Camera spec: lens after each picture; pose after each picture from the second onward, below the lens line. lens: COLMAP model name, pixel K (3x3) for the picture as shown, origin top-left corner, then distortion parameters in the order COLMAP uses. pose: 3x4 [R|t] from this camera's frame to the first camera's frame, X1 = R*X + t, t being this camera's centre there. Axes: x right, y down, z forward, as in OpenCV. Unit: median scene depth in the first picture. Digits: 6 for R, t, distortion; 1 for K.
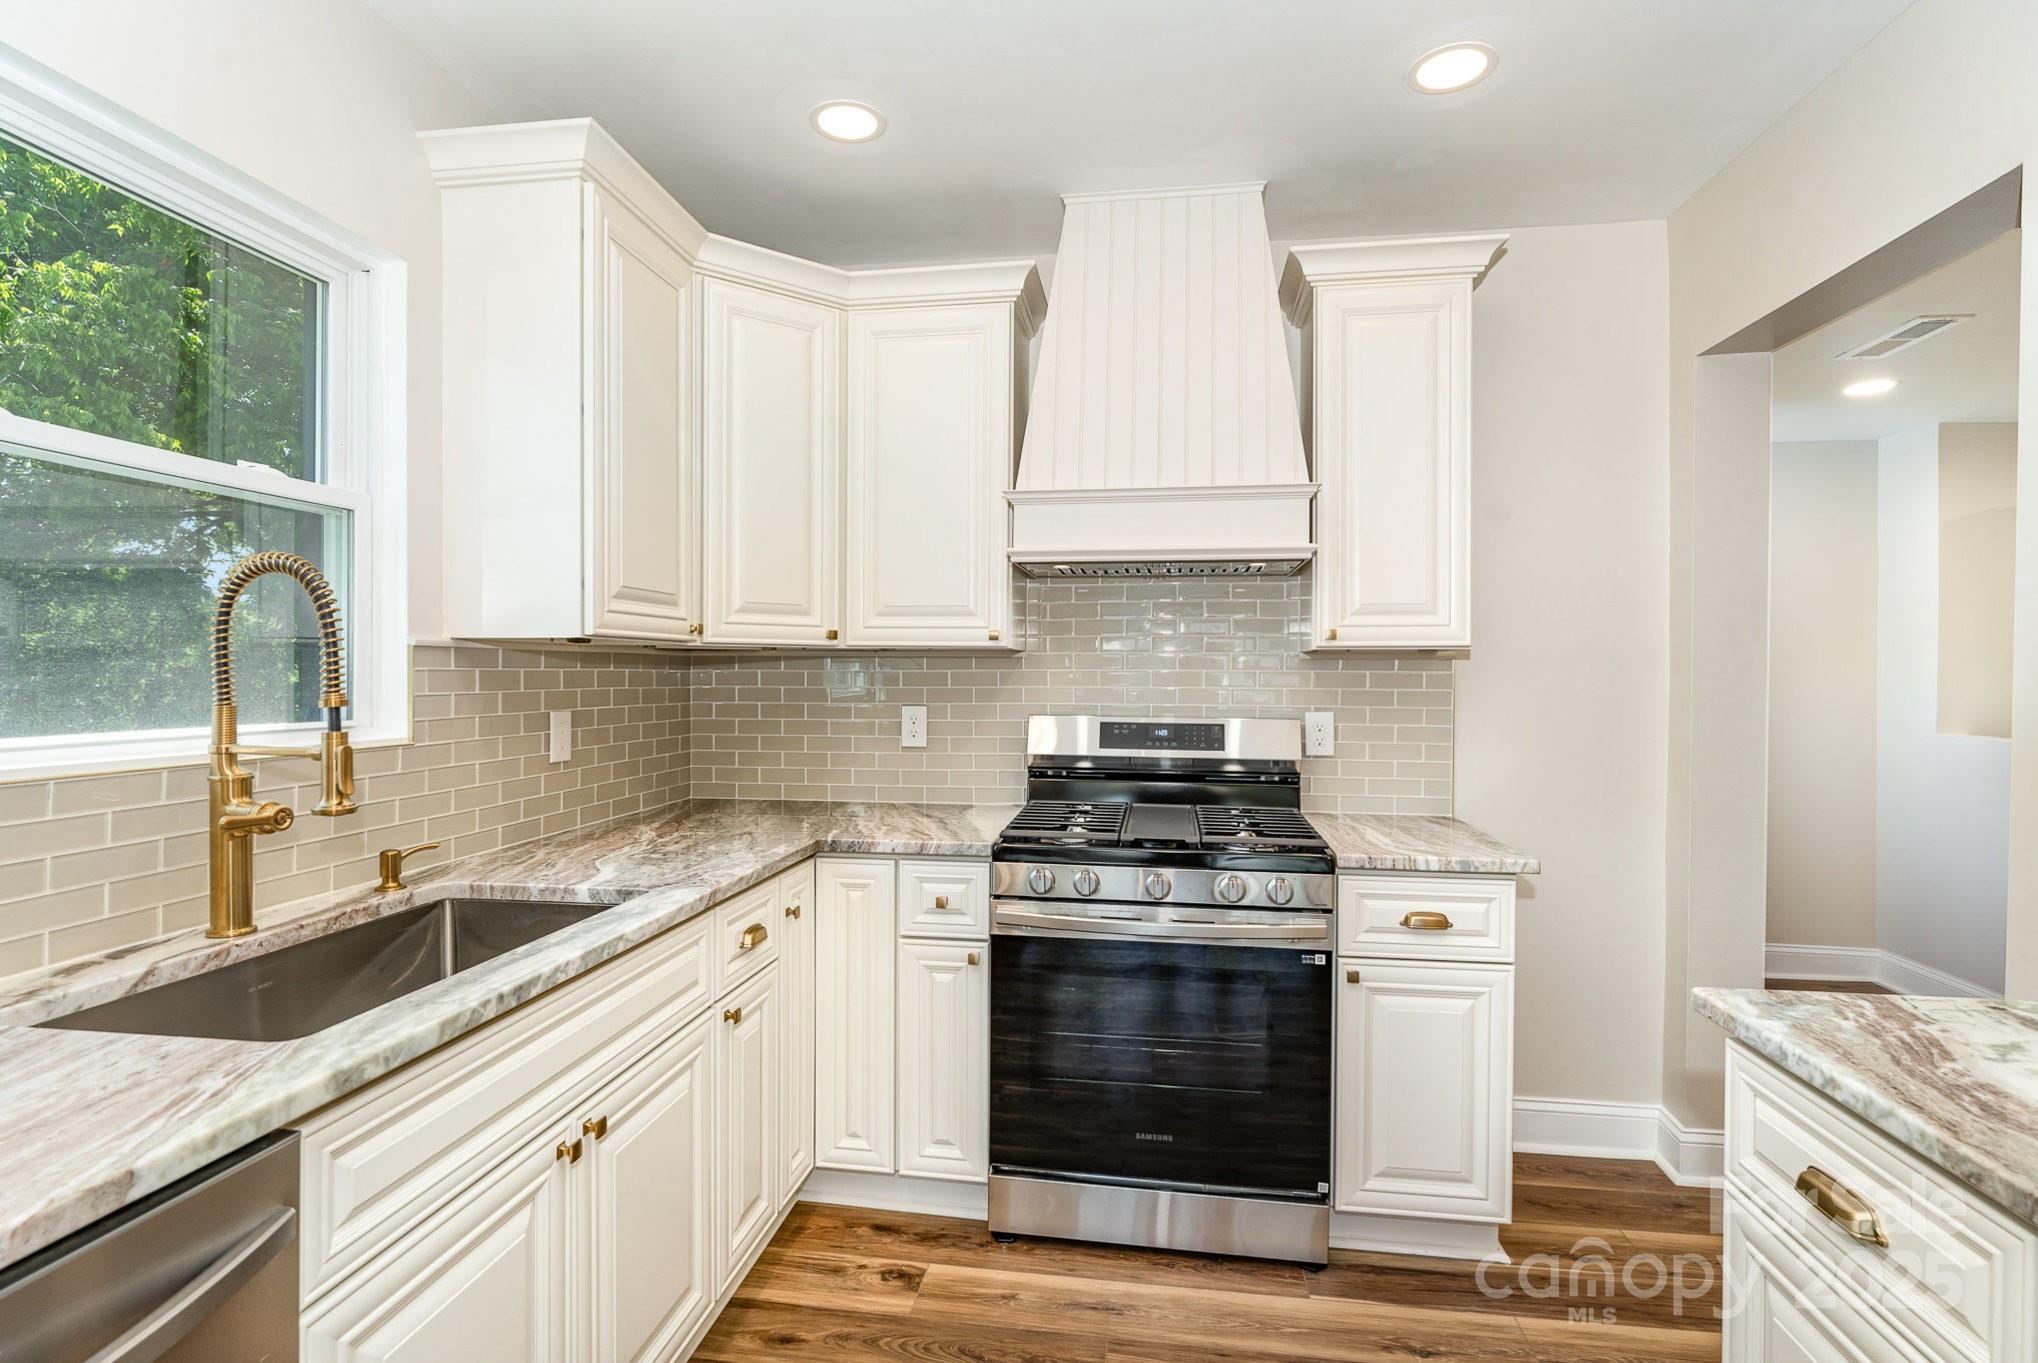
lens RADIAL K [[986.1, 0, 1012.0], [0, 986.1, 688.3], [0, 0, 1]] dist [-0.001639, -0.000730]
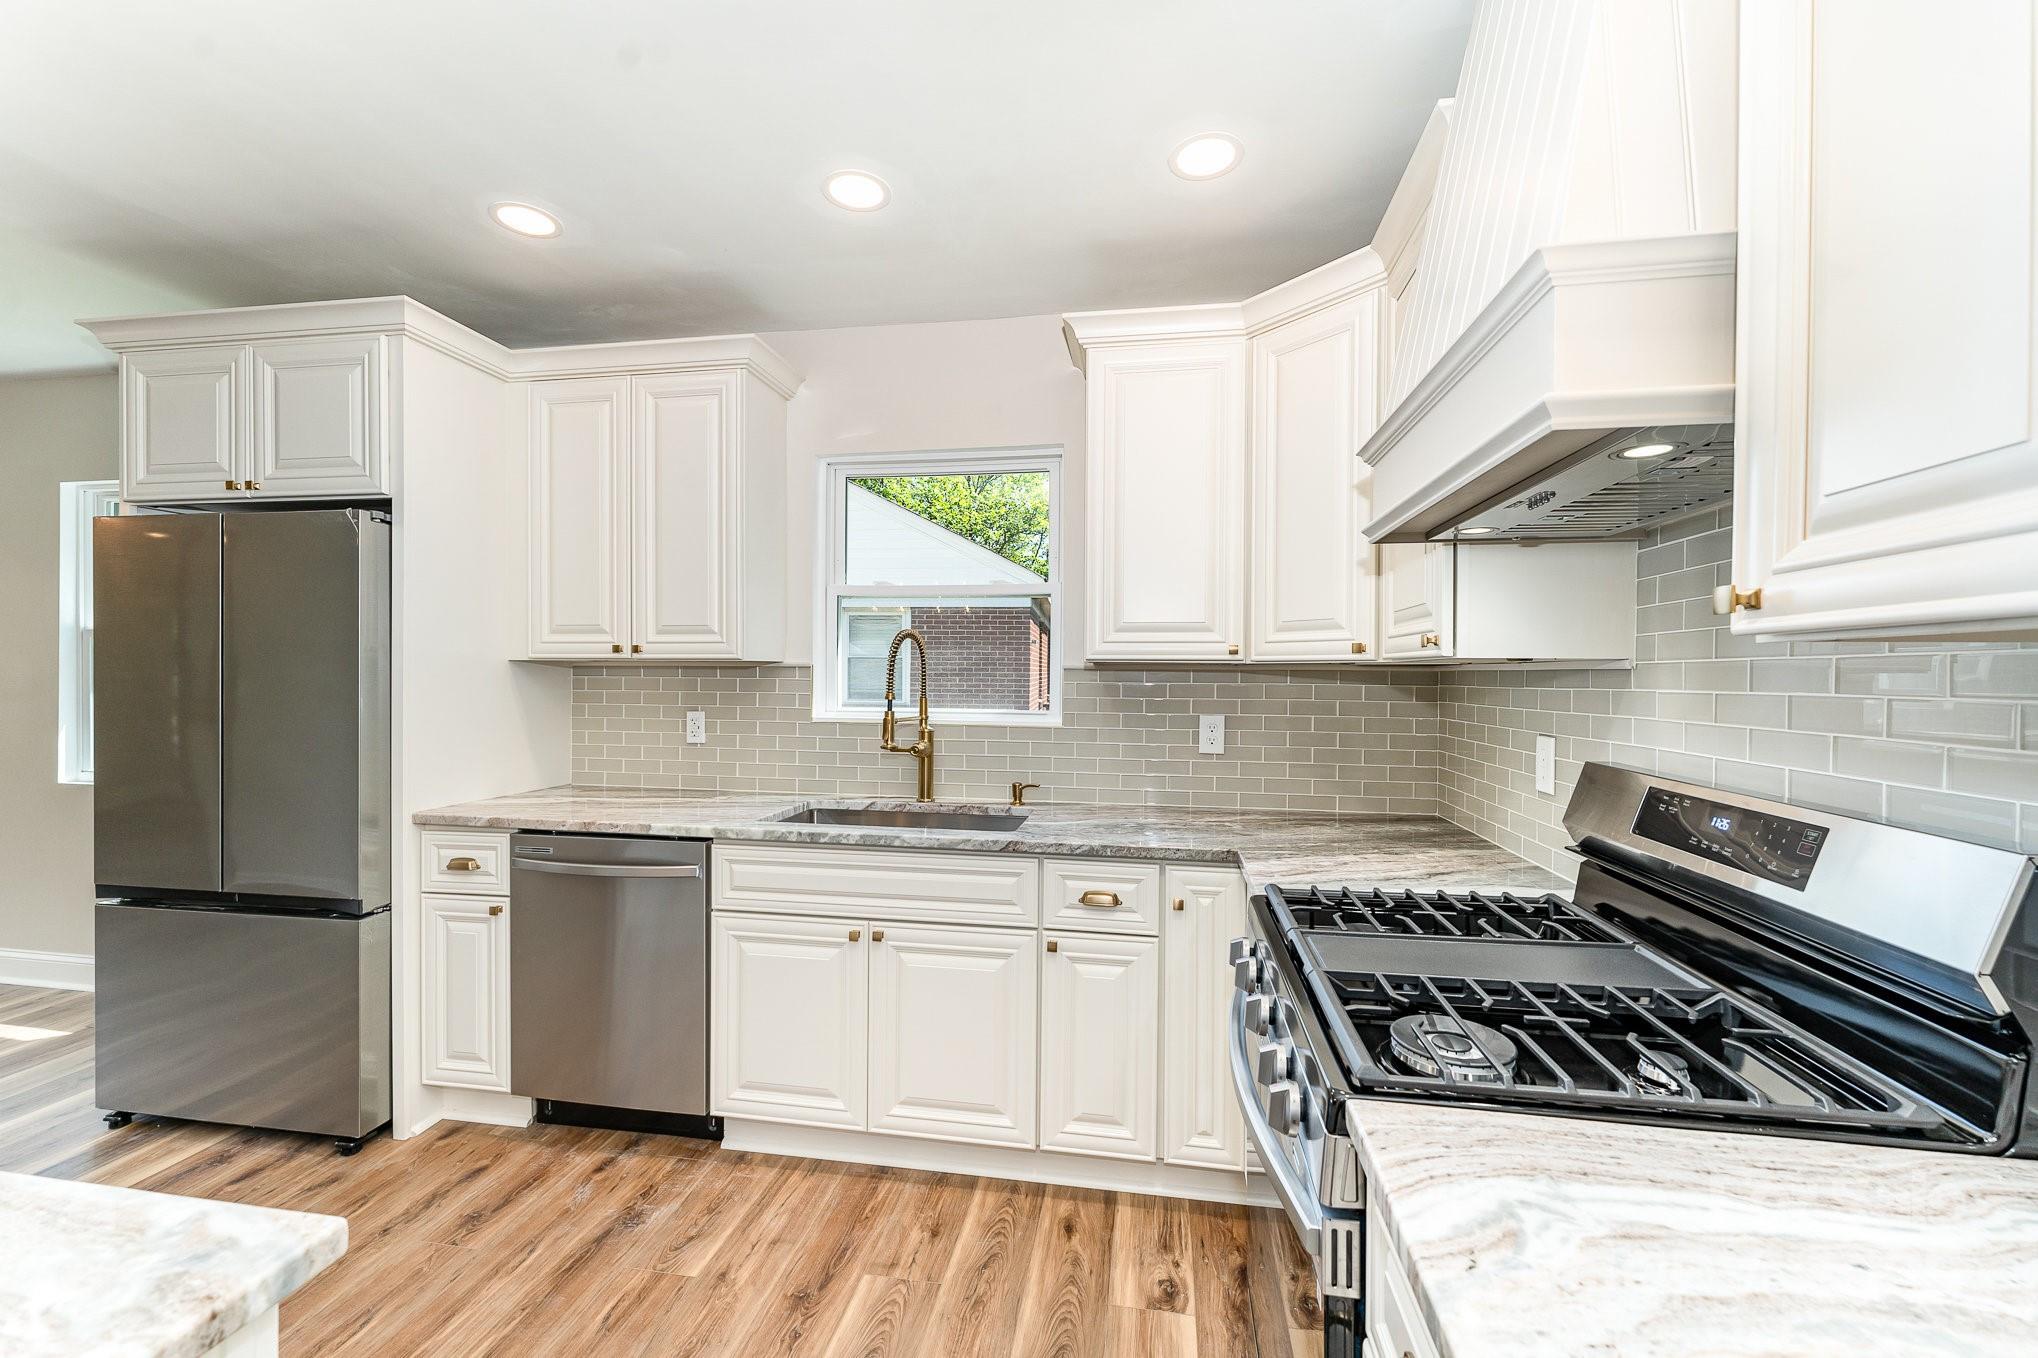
lens RADIAL K [[823.4, 0, 1016.9], [0, 823.4, 683.4], [0, 0, 1]] dist [0.004420, 0.000122]
pose [[-0.022915, 0.006993, -0.999713, 0.699407], [-0.023138, 0.999704, 0.007523, -0.023160], [0.999470, 0.023304, -0.022746, 0.825736]]
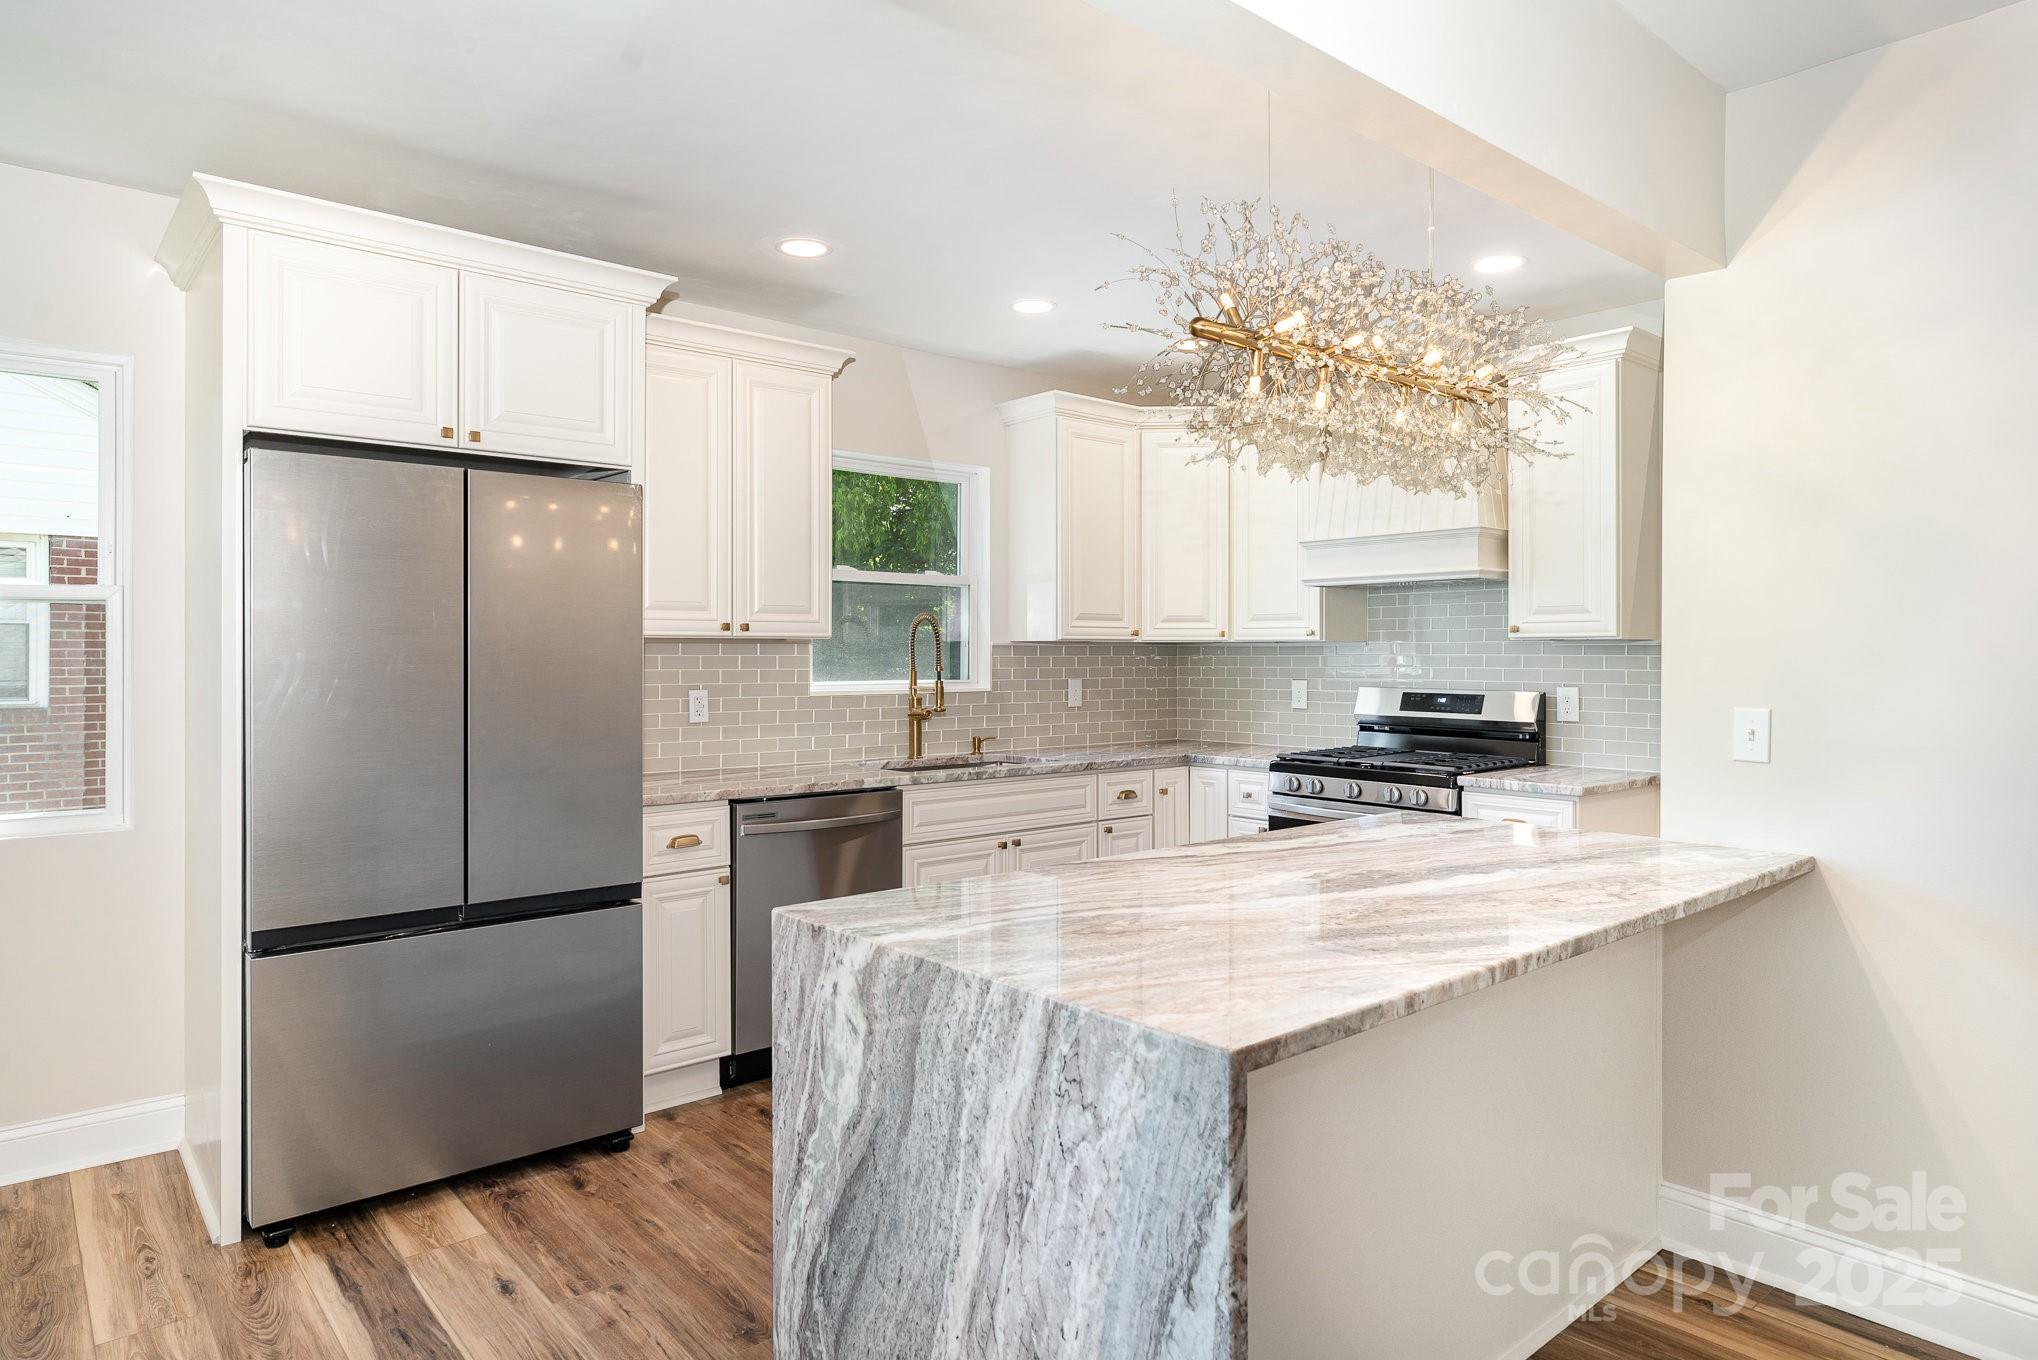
lens RADIAL K [[1201.0, 0, 1023.5], [0, 1201.0, 663.7], [0, 0, 1]] dist [-0.003094, 0.000015]
pose [[0.758773, 0.000695, -0.651355, 1.000679], [-0.007670, 0.999940, -0.007868, 0.013630], [0.651310, 0.010966, 0.758732, -0.821863]]
